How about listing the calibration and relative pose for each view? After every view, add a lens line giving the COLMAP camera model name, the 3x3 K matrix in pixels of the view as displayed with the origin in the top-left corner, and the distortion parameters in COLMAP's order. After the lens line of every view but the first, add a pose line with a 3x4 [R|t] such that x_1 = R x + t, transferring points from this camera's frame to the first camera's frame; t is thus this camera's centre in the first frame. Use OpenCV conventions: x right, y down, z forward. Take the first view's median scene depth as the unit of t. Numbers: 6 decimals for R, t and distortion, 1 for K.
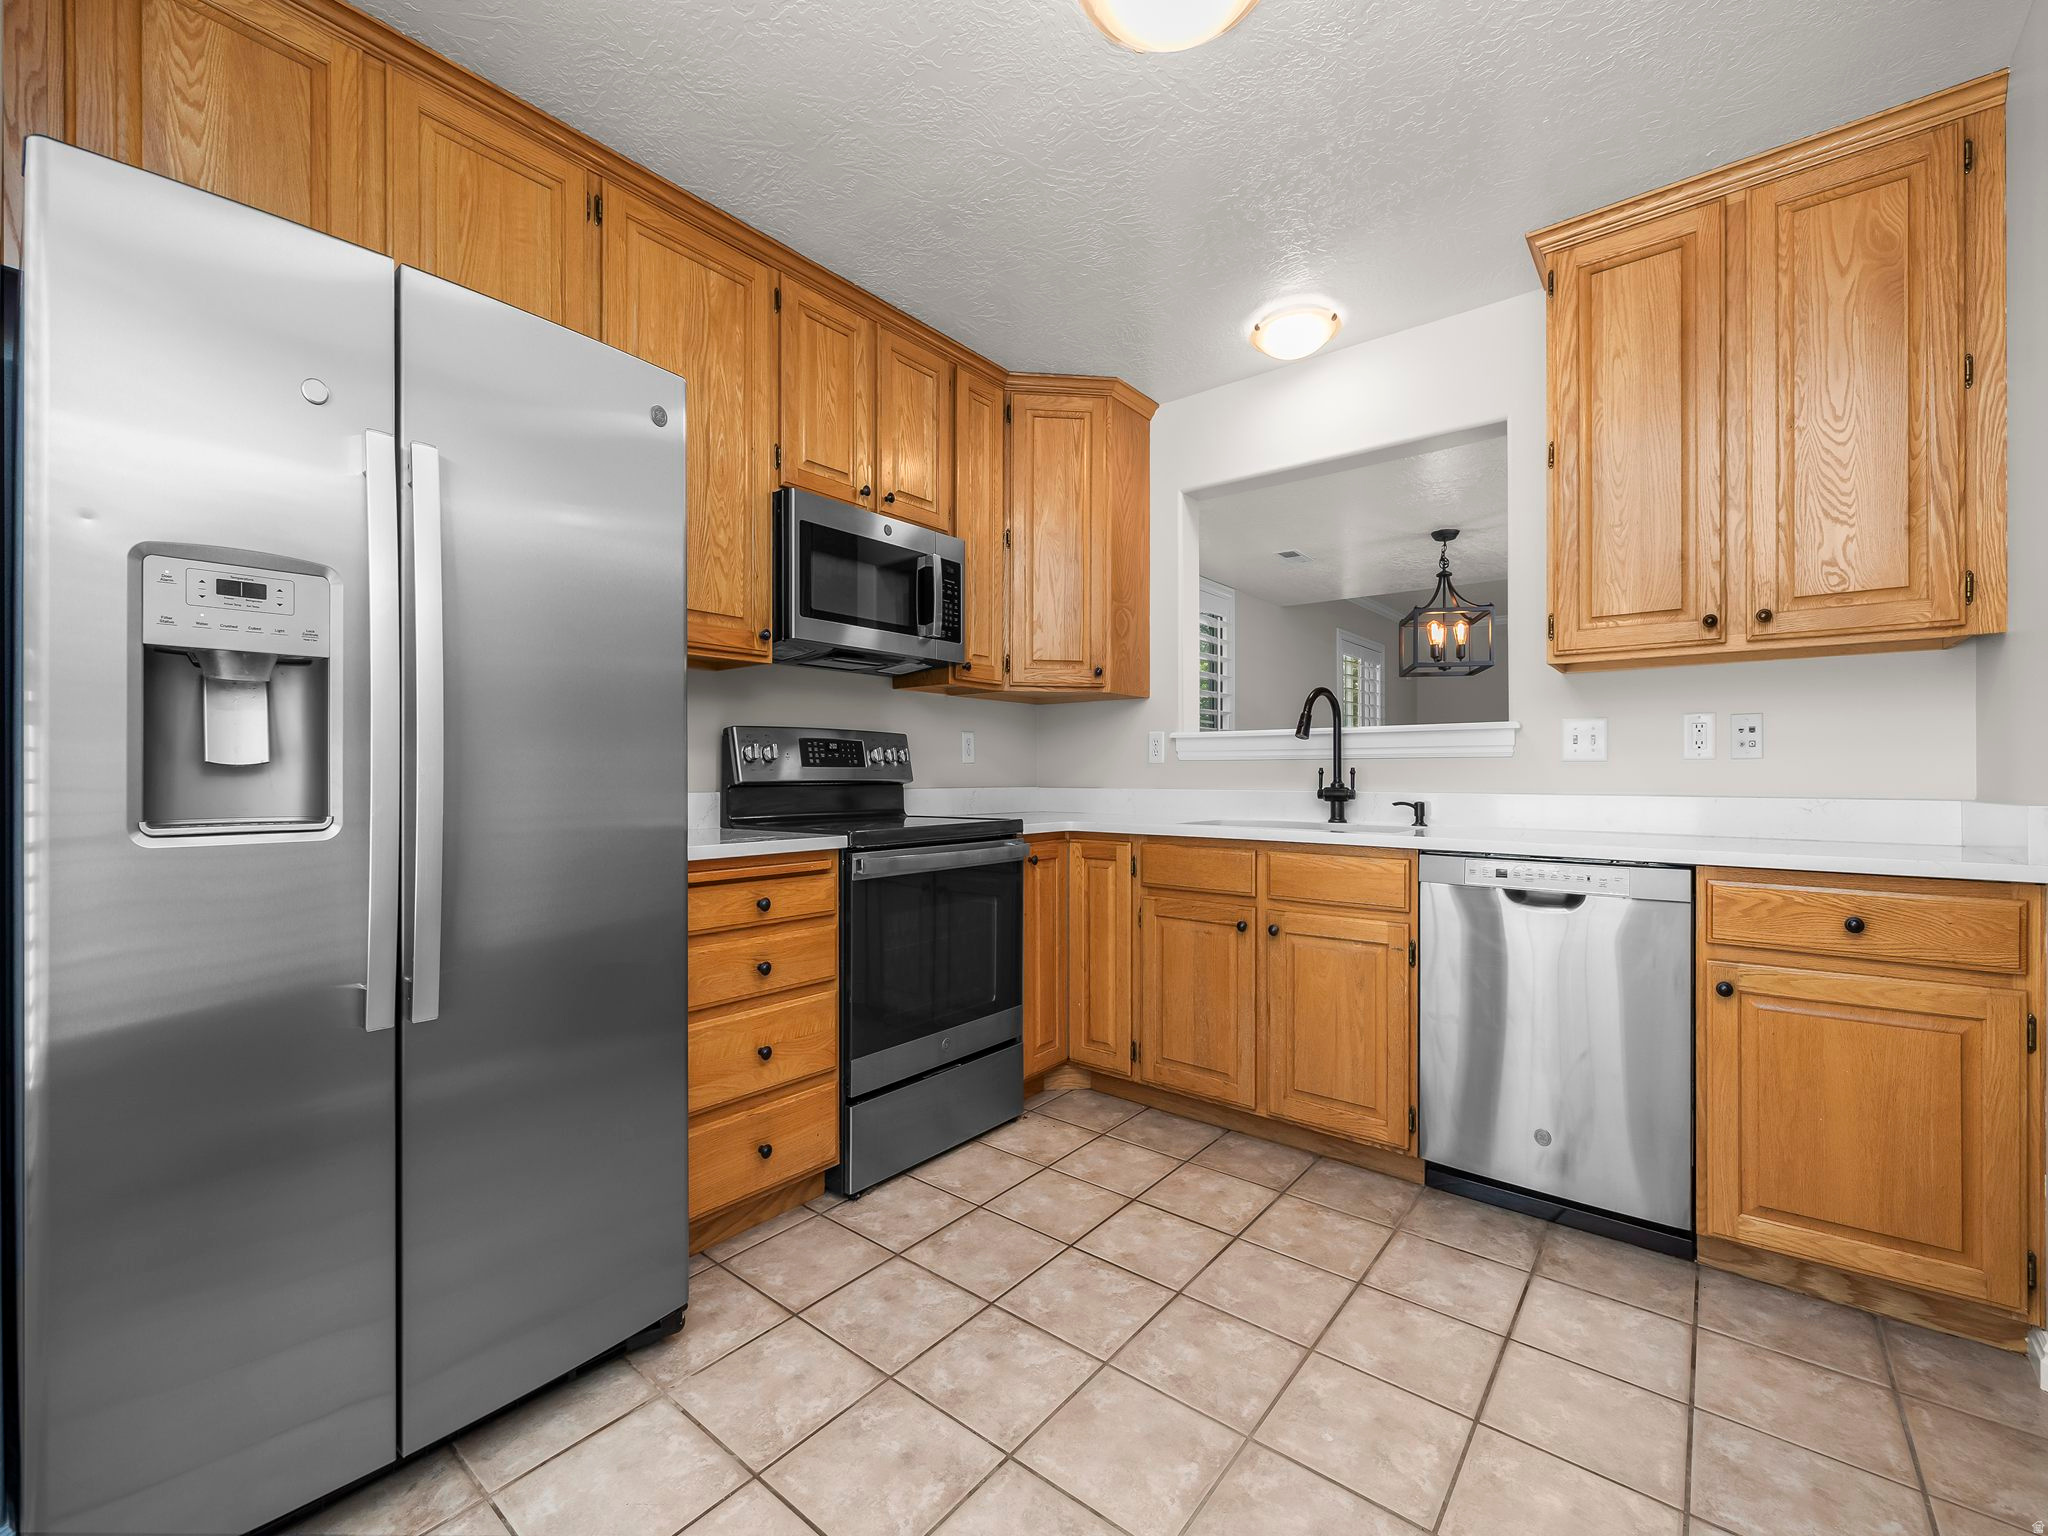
lens RADIAL K [[858.0, 0, 1011.5], [0, 858.0, 773.6], [0, 0, 1]] dist [-0.002022, 0.000483]
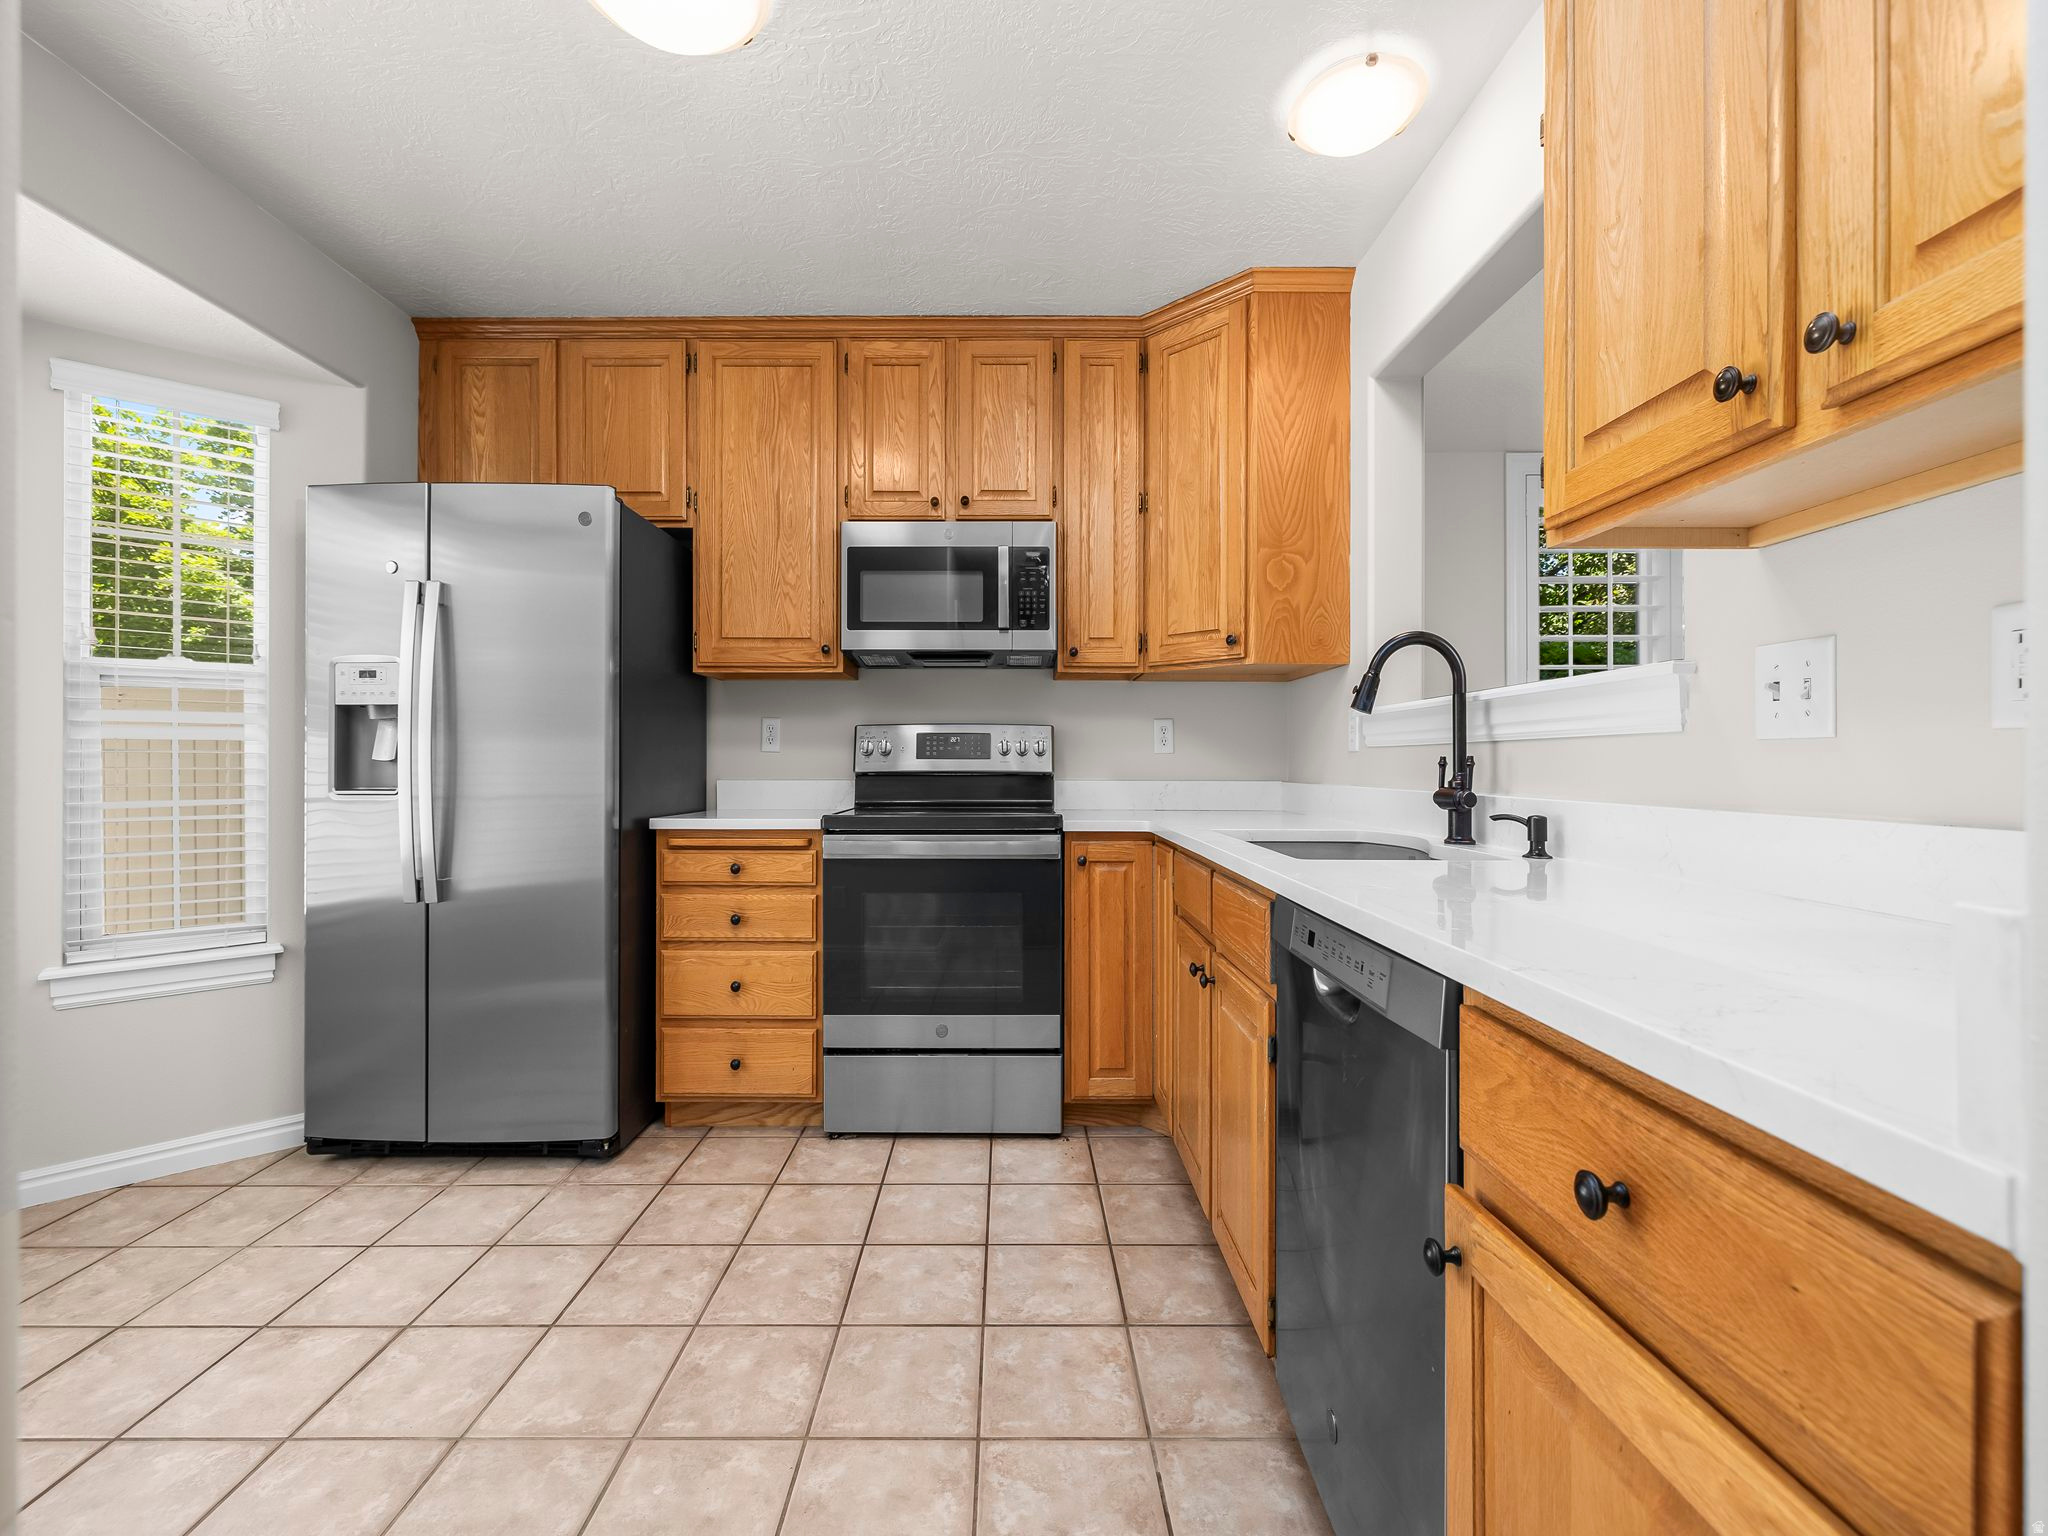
lens RADIAL K [[858.0, 0, 1012.3], [0, 858.0, 767.5], [0, 0, 1]] dist [-0.002022, 0.000483]
pose [[0.640044, 0.002746, -0.768334, 0.877365], [-0.000271, 0.999994, 0.003348, -0.001001], [0.768338, -0.001934, 0.640041, 0.471204]]
